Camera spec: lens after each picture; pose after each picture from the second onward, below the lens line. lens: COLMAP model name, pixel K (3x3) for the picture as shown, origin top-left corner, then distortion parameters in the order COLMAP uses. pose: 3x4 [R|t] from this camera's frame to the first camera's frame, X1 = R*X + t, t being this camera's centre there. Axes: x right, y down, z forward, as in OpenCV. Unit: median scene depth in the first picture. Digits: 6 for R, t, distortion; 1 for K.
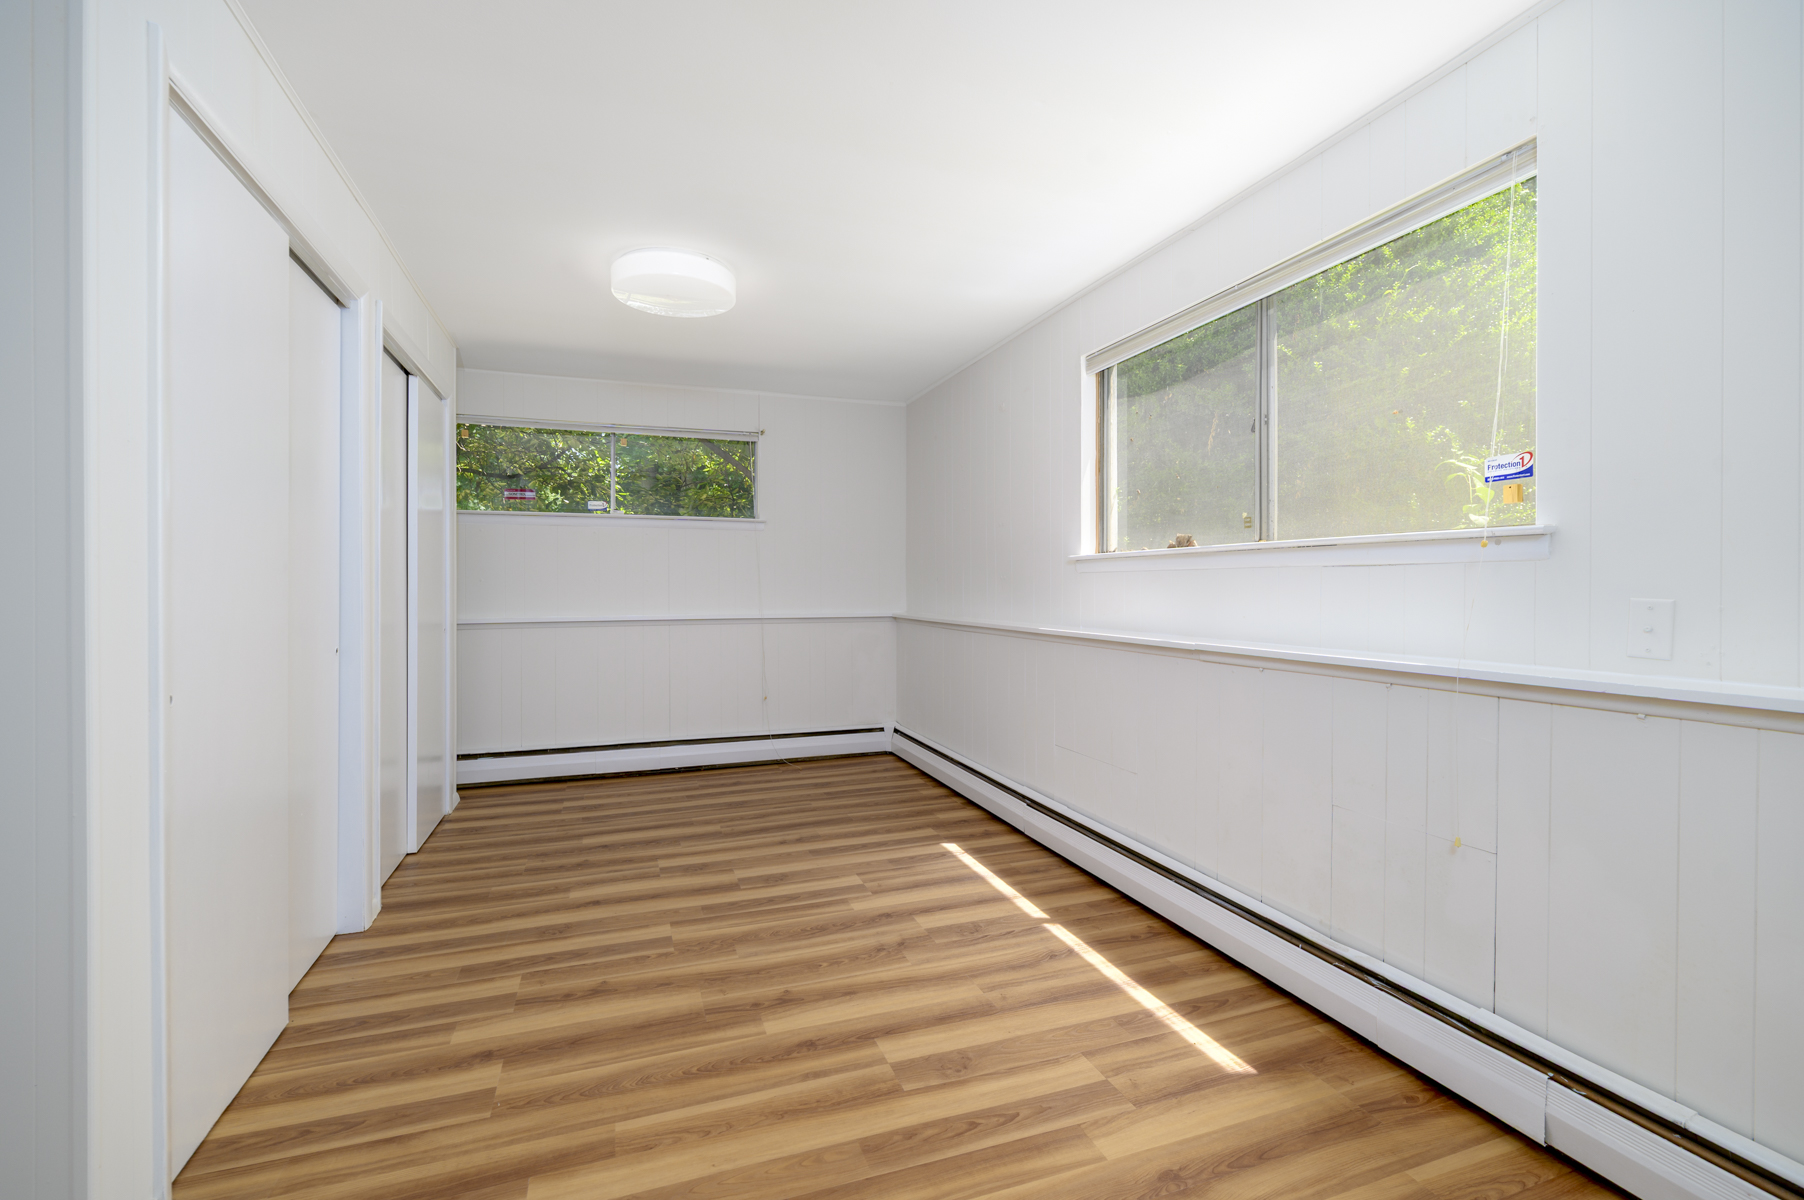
lens RADIAL K [[790.0, 0, 905.7], [0, 790.0, 583.2], [0, 0, 1]] dist [0.000788, -0.003026]
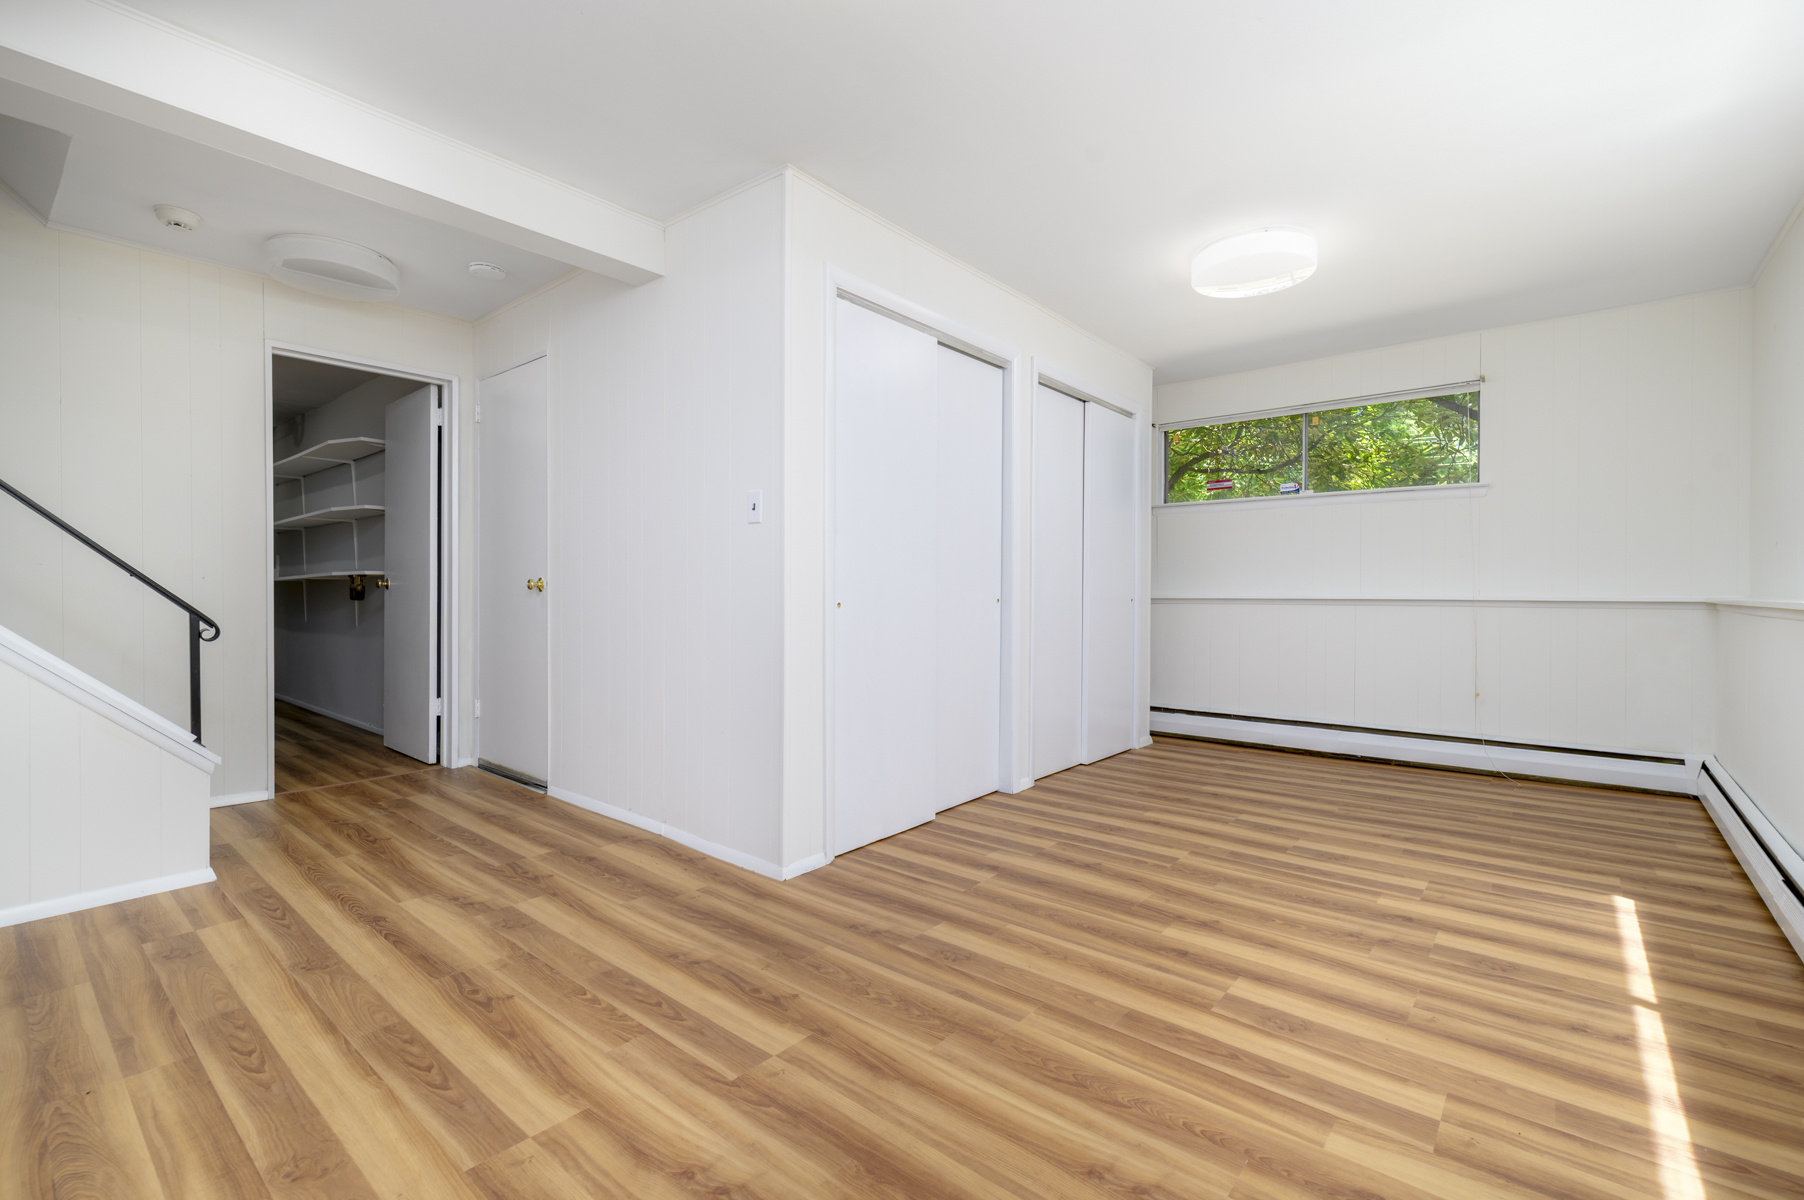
lens RADIAL K [[790.0, 0, 897.7], [0, 790.0, 605.5], [0, 0, 1]] dist [0.000788, -0.003026]
pose [[0.495678, 0.014820, -0.868380, 0.449985], [0.003418, 0.999813, 0.019014, 0.057711], [0.868499, -0.012392, 0.495535, 0.086850]]
